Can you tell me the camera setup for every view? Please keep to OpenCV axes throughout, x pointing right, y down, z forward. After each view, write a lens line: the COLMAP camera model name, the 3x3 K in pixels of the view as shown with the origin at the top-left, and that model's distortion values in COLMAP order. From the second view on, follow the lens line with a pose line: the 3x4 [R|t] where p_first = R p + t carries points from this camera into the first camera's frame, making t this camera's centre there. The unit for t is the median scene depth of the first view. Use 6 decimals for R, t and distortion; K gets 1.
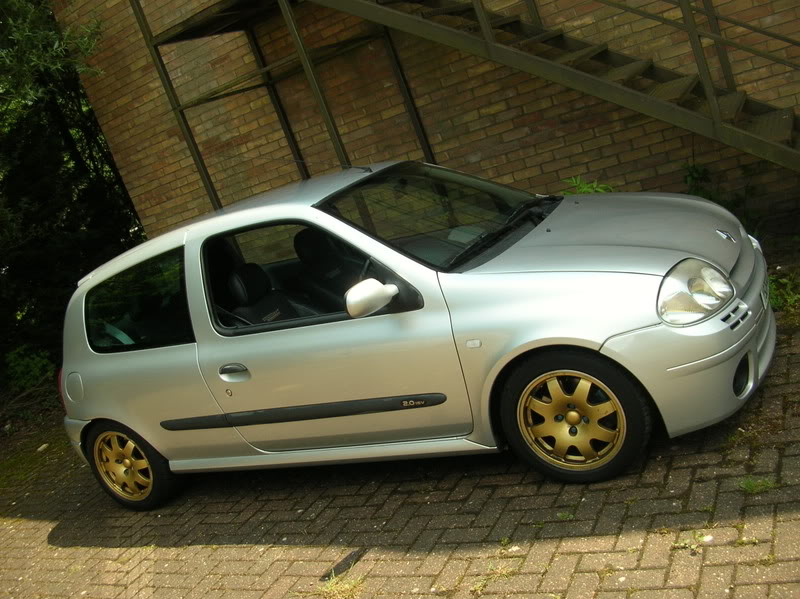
lens RADIAL K [[823.4, 0, 405.2], [0, 823.4, 314.6], [0, 0, 1]] dist [-0.193340, 0.093878]
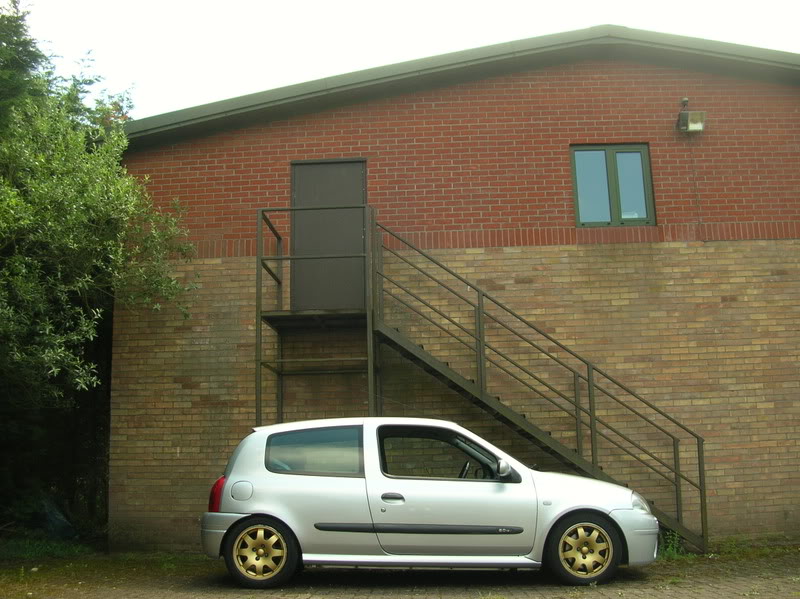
lens RADIAL K [[823.4, 0, 405.2], [0, 823.4, 314.6], [0, 0, 1]] dist [-0.193340, 0.093878]
pose [[0.856410, 0.391275, 0.336846, -1.011595], [-0.164231, 0.824993, -0.540754, 0.744900], [-0.489479, 0.407786, 0.770792, -0.531623]]
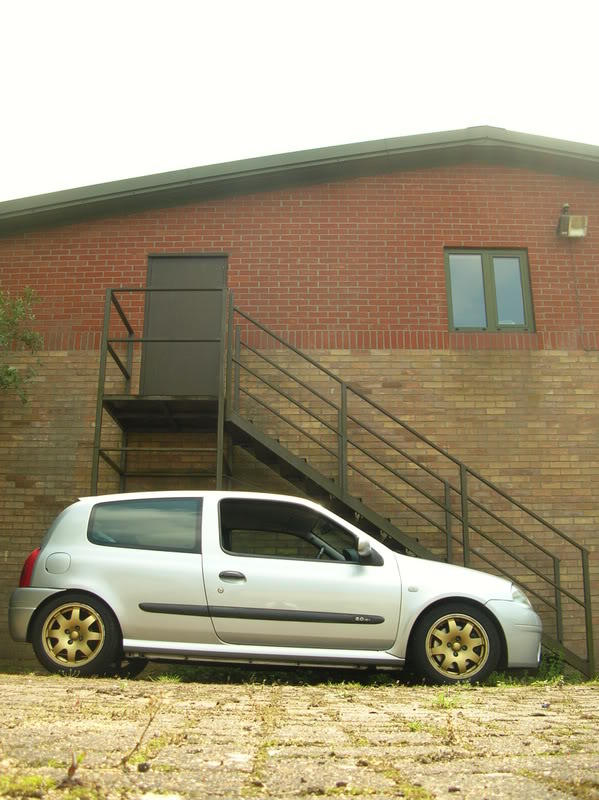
lens RADIAL K [[822.9, 0, 287.1], [0, 822.9, 411.9], [0, 0, 1]] dist [-0.181416, 0.051396]
pose [[0.837090, 0.455595, 0.302842, -0.780748], [-0.184609, 0.756352, -0.627575, 0.825372], [-0.514976, 0.469429, 0.717242, -0.255510]]
